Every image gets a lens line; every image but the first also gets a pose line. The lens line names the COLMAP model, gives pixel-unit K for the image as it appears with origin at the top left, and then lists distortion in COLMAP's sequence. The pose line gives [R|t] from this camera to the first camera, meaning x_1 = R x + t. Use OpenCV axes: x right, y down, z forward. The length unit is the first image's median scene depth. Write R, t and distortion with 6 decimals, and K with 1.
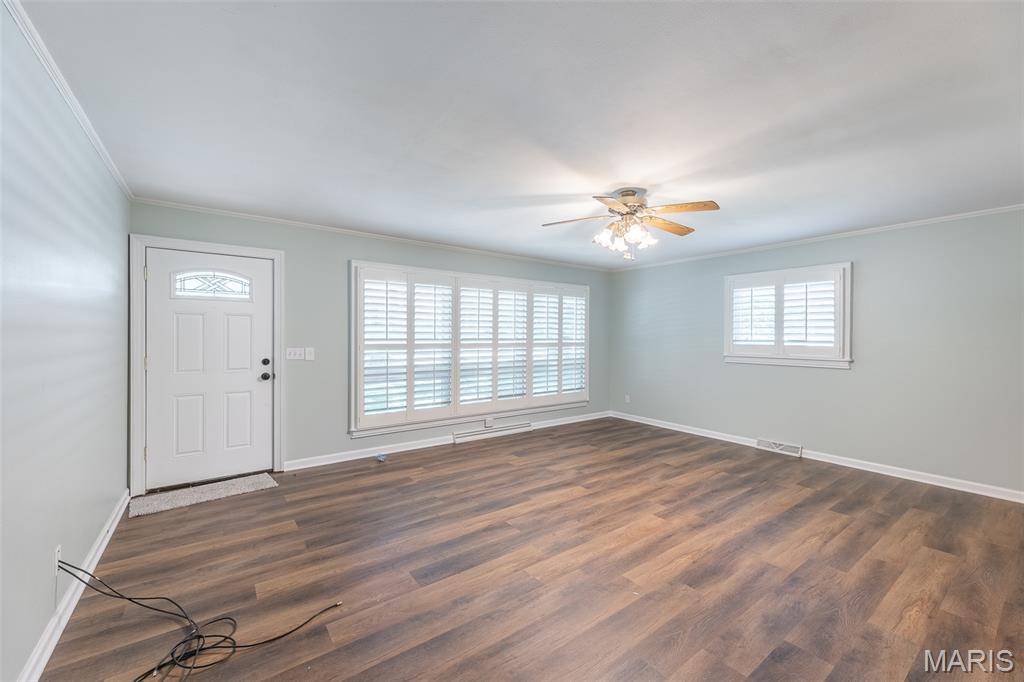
lens RADIAL K [[406.7, 0, 508.2], [0, 406.7, 337.7], [0, 0, 1]] dist [0.009013, -0.000497]
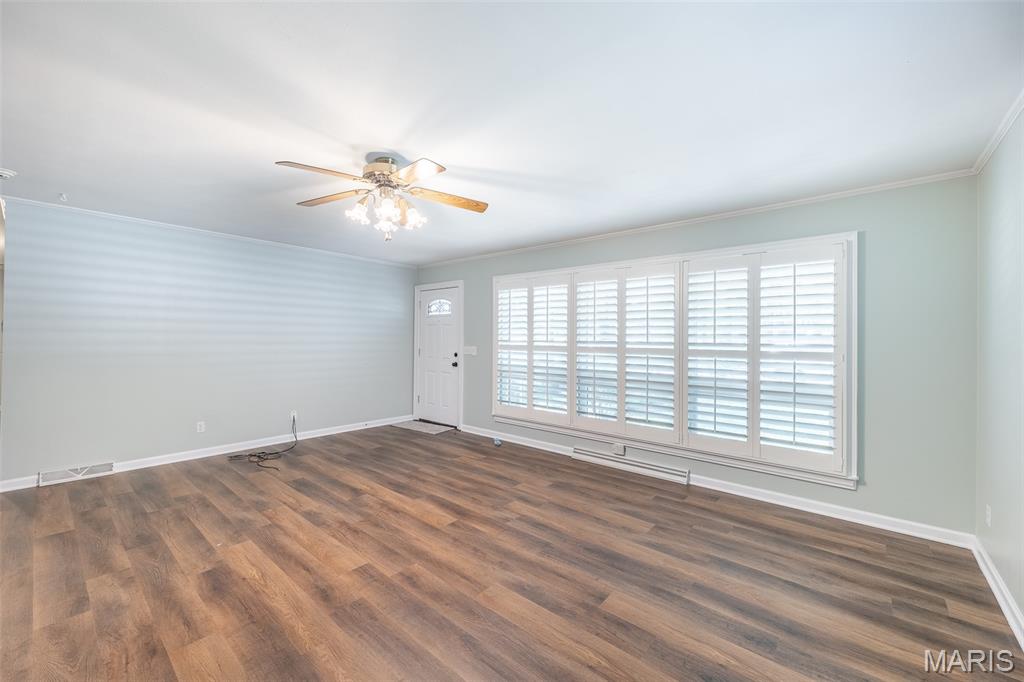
lens RADIAL K [[406.7, 0, 507.9], [0, 406.7, 338.1], [0, 0, 1]] dist [0.009013, -0.000497]
pose [[0.222907, -0.003662, -0.974833, 0.954849], [-0.014417, 0.999871, -0.007052, 0.005324], [0.974733, 0.015626, 0.222826, 0.878162]]
